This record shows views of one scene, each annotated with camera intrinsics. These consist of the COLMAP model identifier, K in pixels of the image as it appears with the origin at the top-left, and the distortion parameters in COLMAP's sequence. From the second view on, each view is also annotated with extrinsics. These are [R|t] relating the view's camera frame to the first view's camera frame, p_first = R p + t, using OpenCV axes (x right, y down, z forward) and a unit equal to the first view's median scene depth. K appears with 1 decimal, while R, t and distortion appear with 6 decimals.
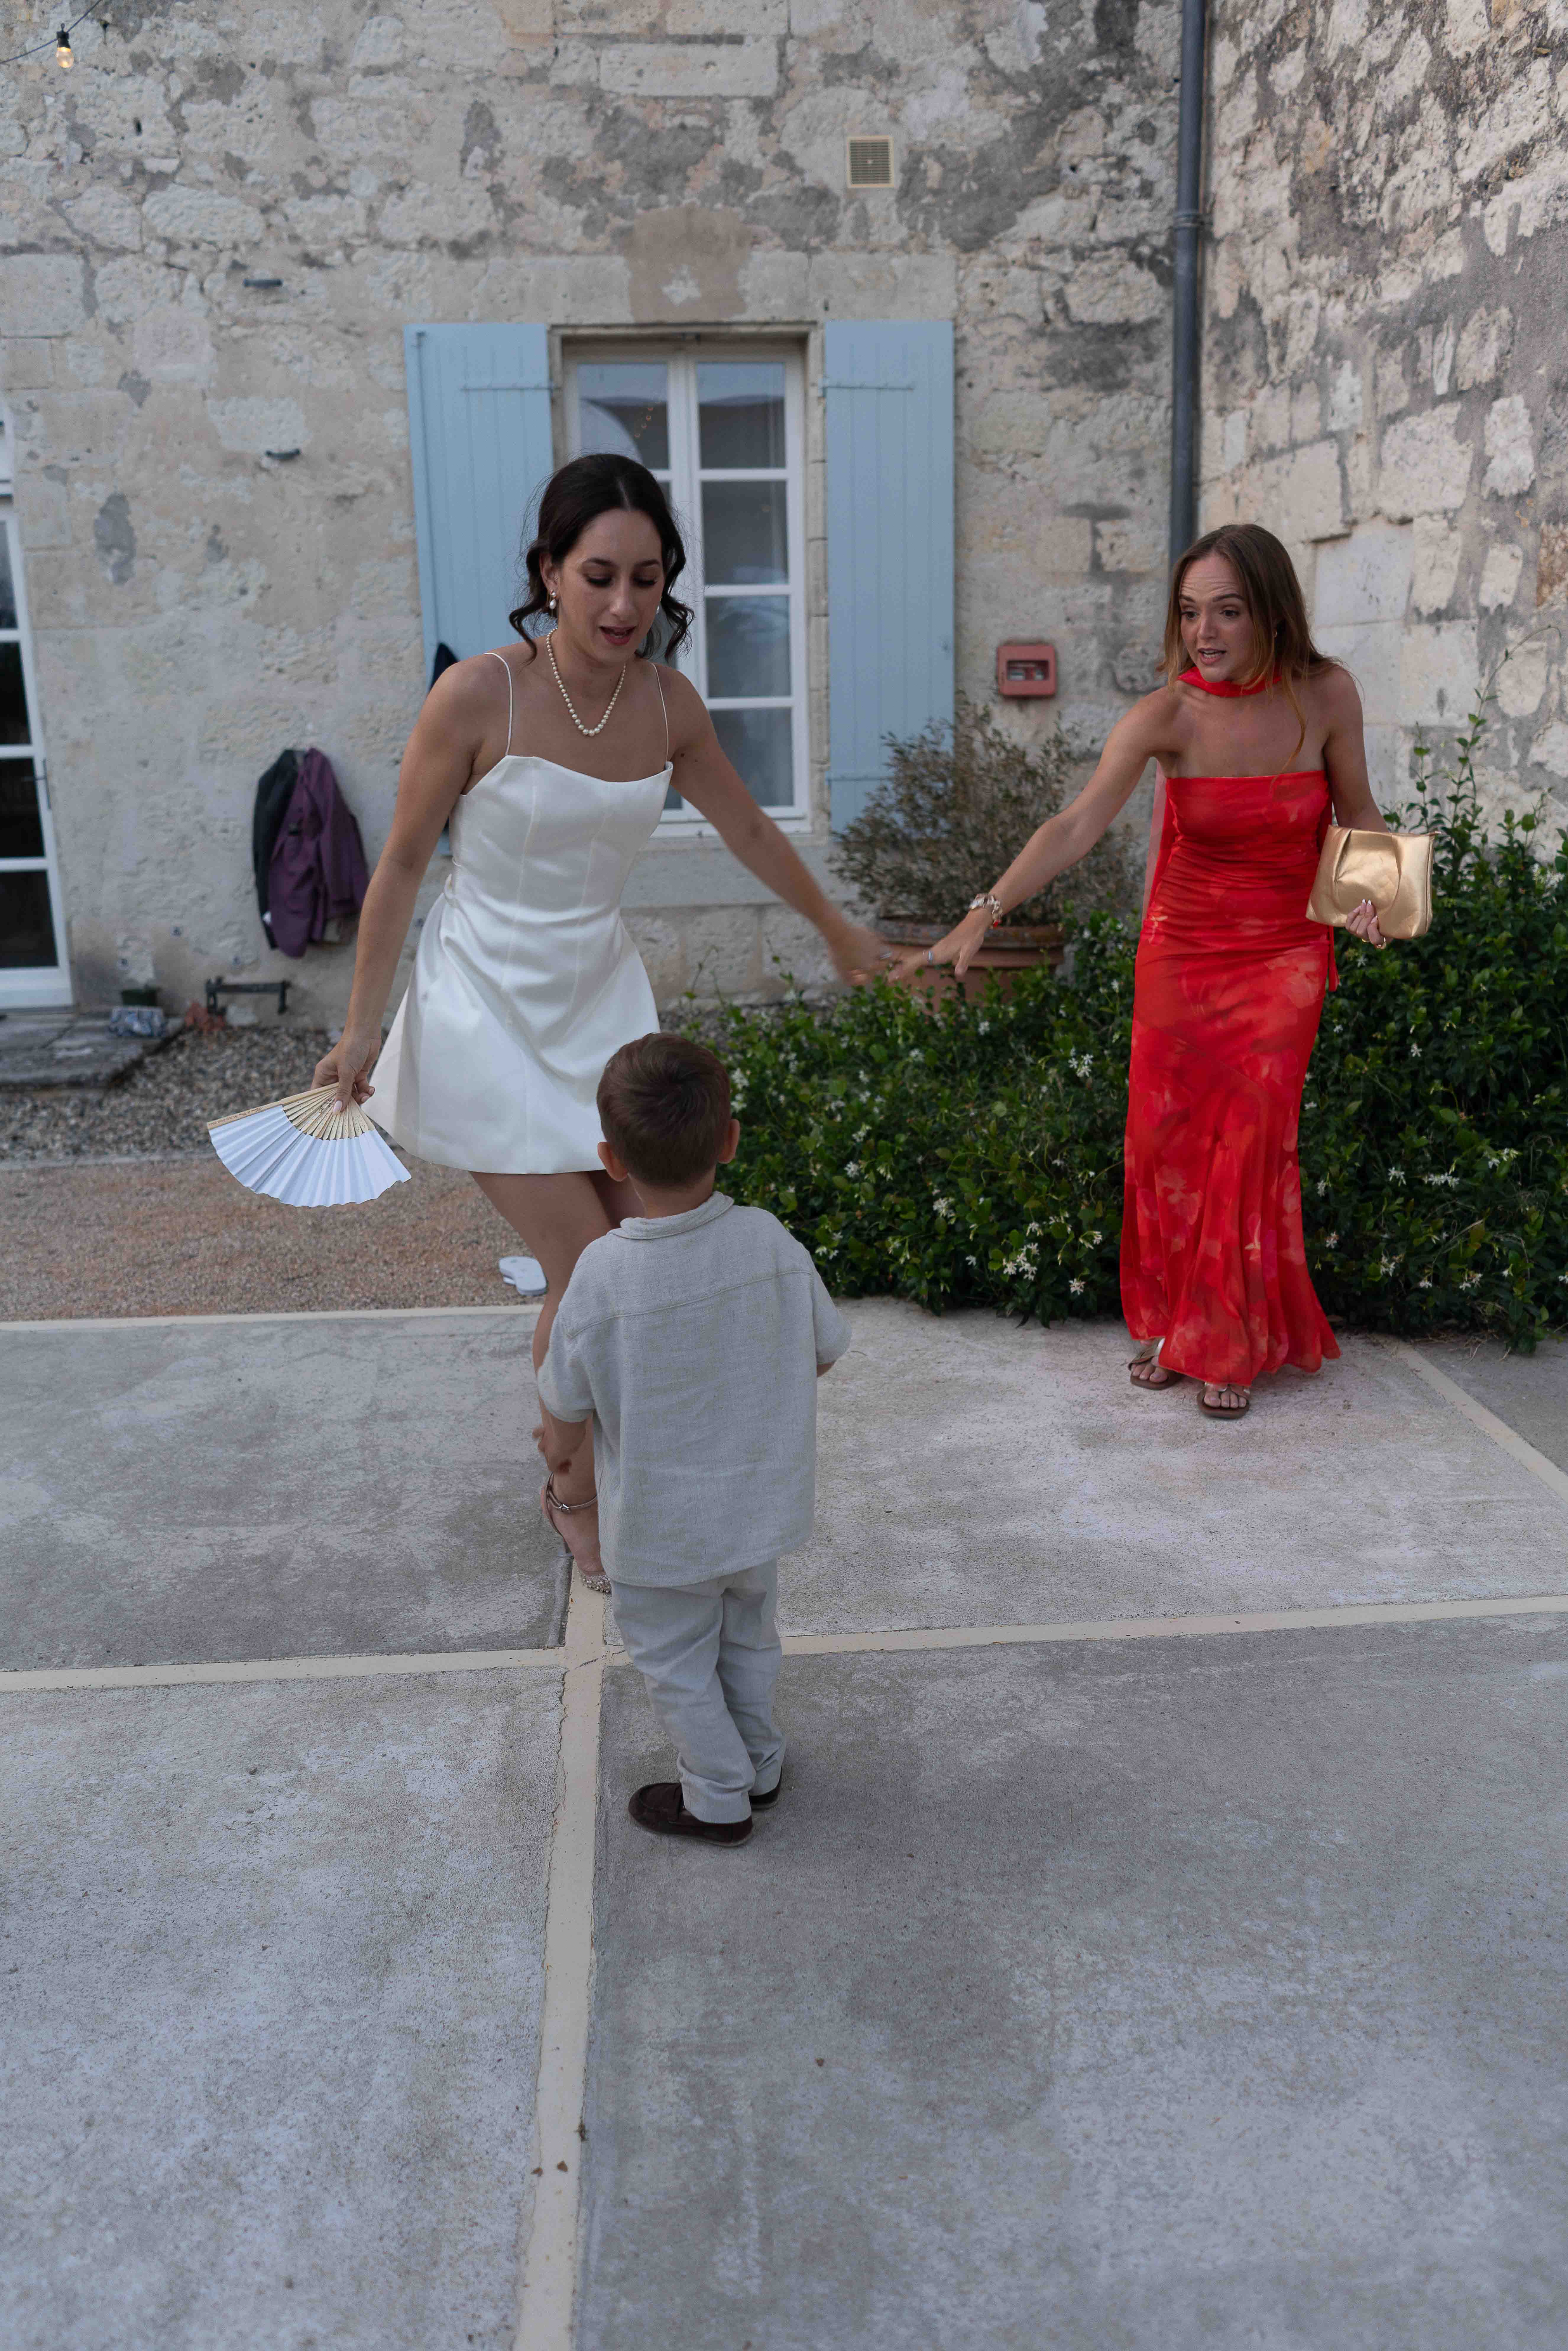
lens RADIAL K [[1806.9, 0, 789.0], [0, 1806.9, 1179.9], [0, 0, 1]] dist [-0.026512, -0.000432]
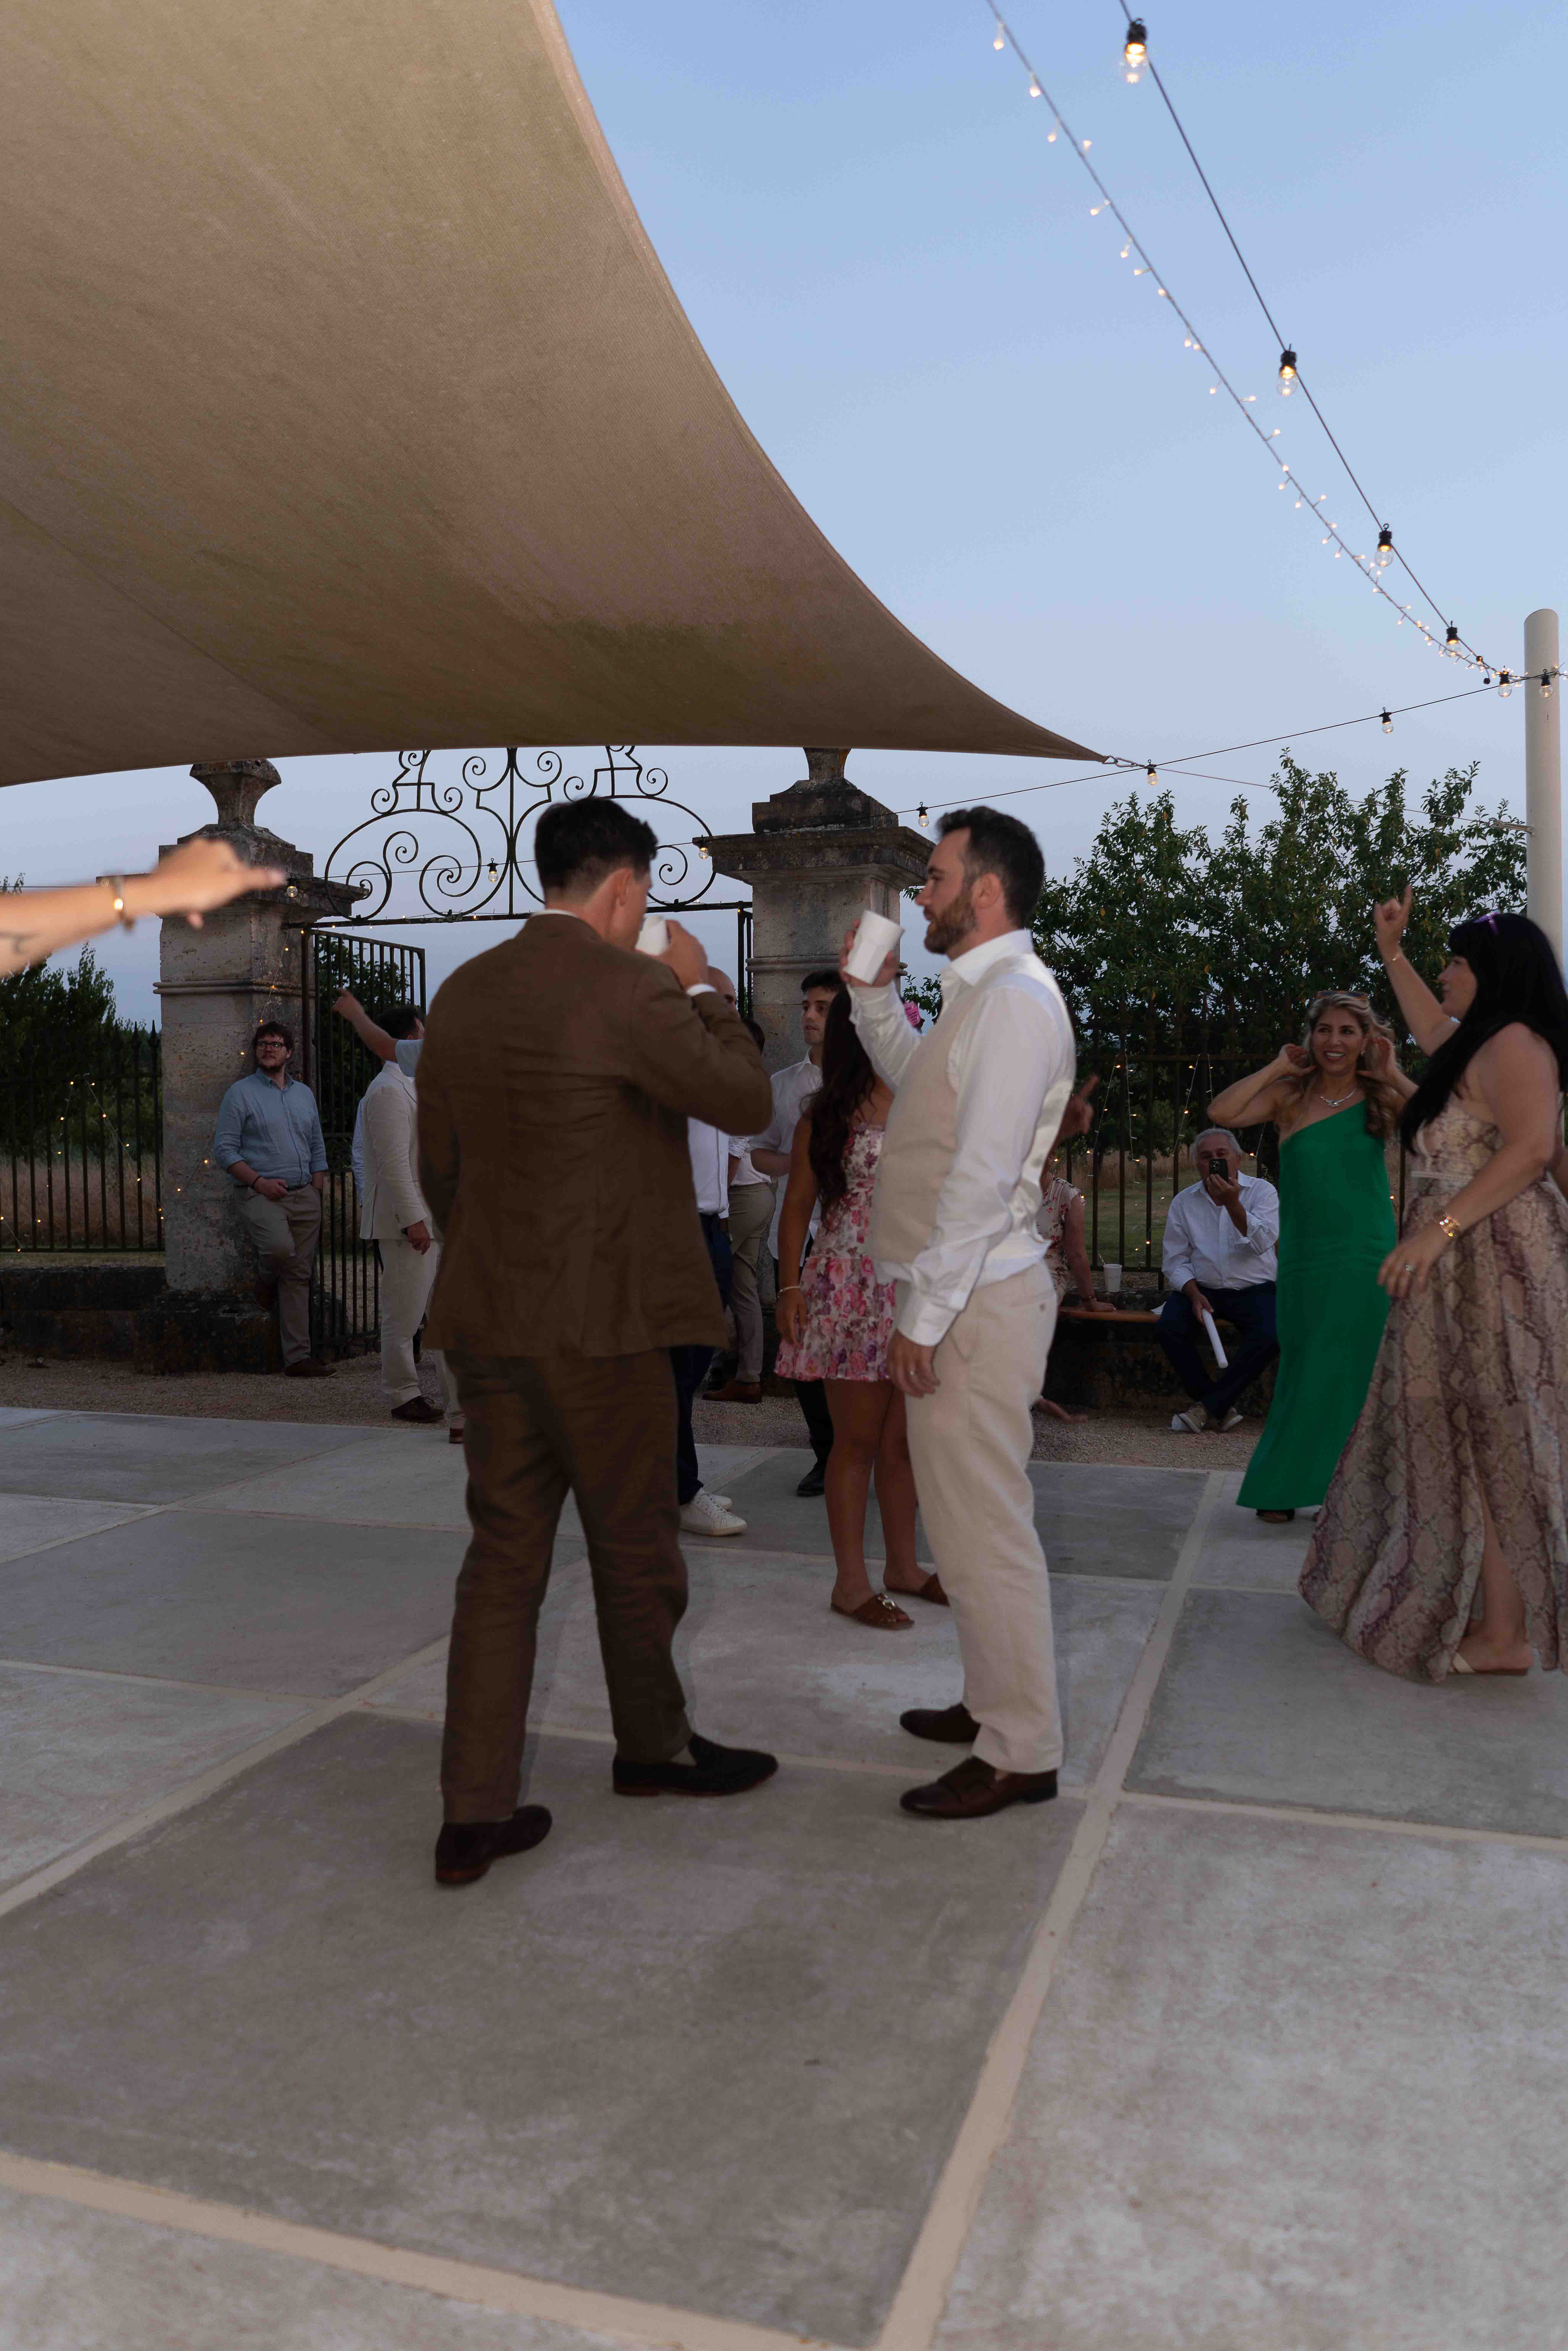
lens RADIAL K [[1806.9, 0, 767.7], [0, 1806.9, 1171.7], [0, 0, 1]] dist [-0.026512, -0.000432]
pose [[-0.924187, 0.017127, 0.381556, -0.145361], [0.125408, 0.957215, 0.260790, -0.159408], [-0.360765, 0.288869, -0.886794, 0.636238]]
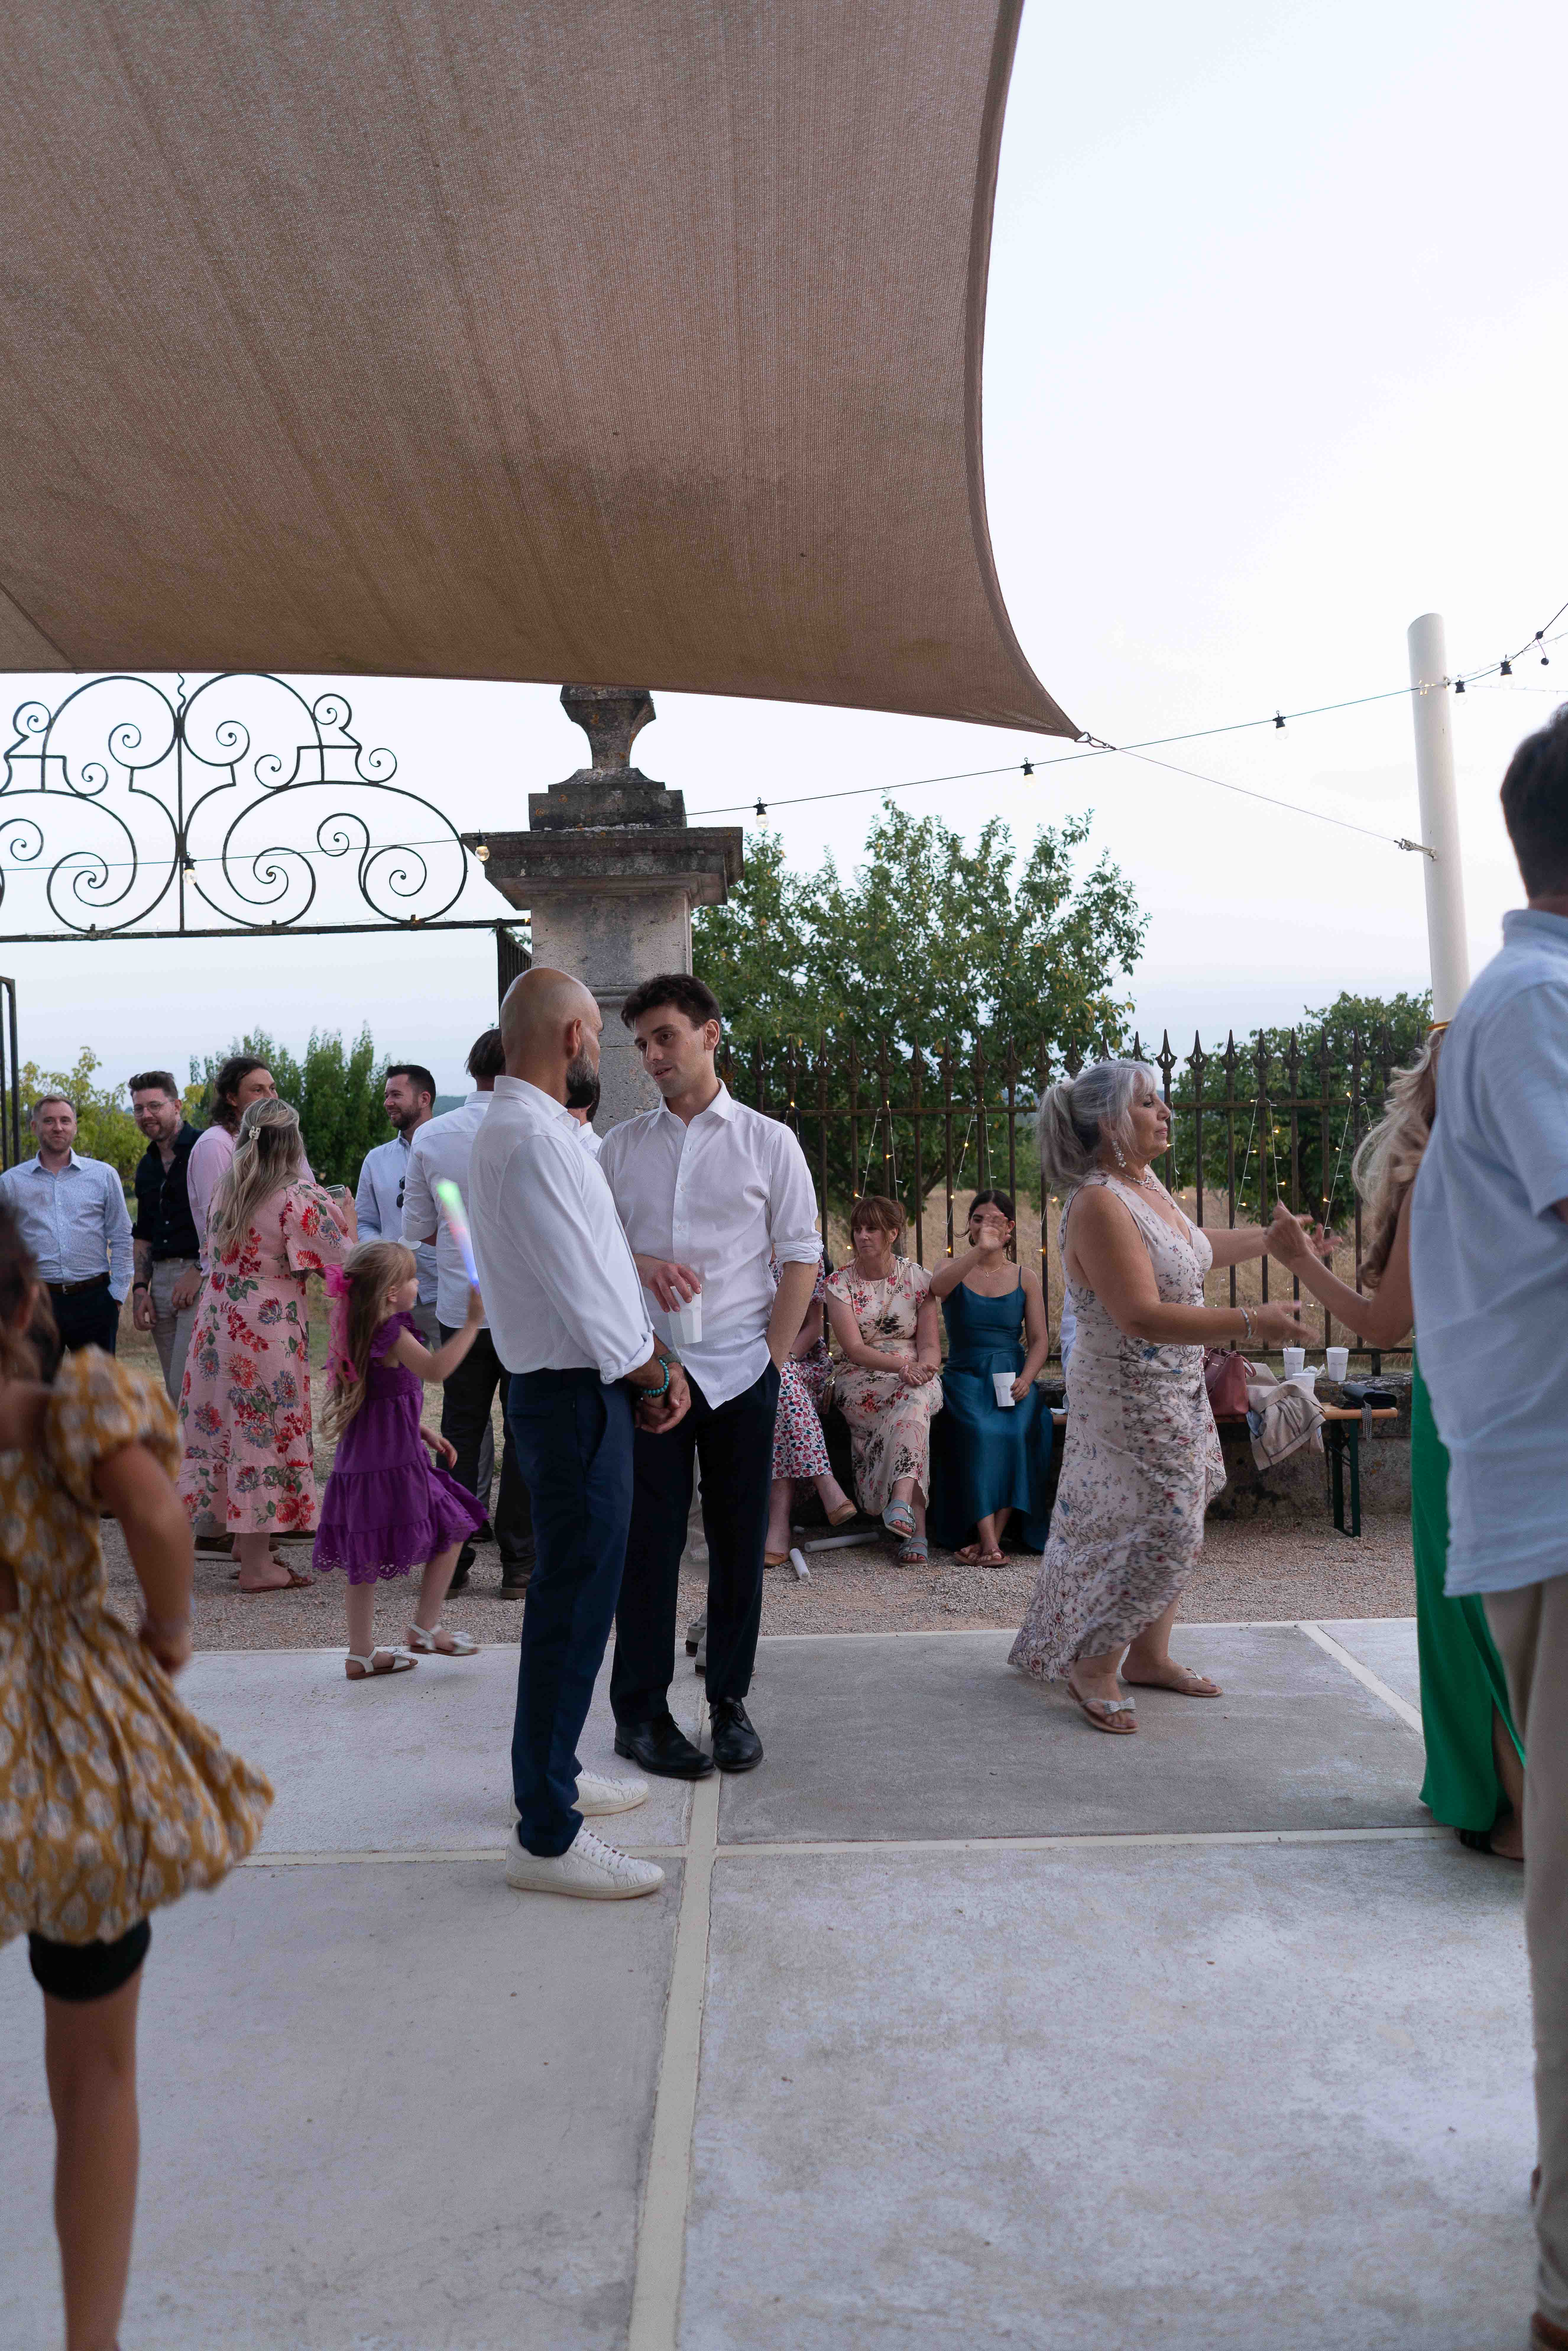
lens RADIAL K [[1806.9, 0, 789.9], [0, 1806.9, 1185.6], [0, 0, 1]] dist [-0.026512, -0.000432]
pose [[-0.996251, 0.049630, 0.070862, 0.176469], [0.067062, 0.960485, 0.270133, -0.125910], [-0.054655, 0.273872, -0.960212, 0.430035]]
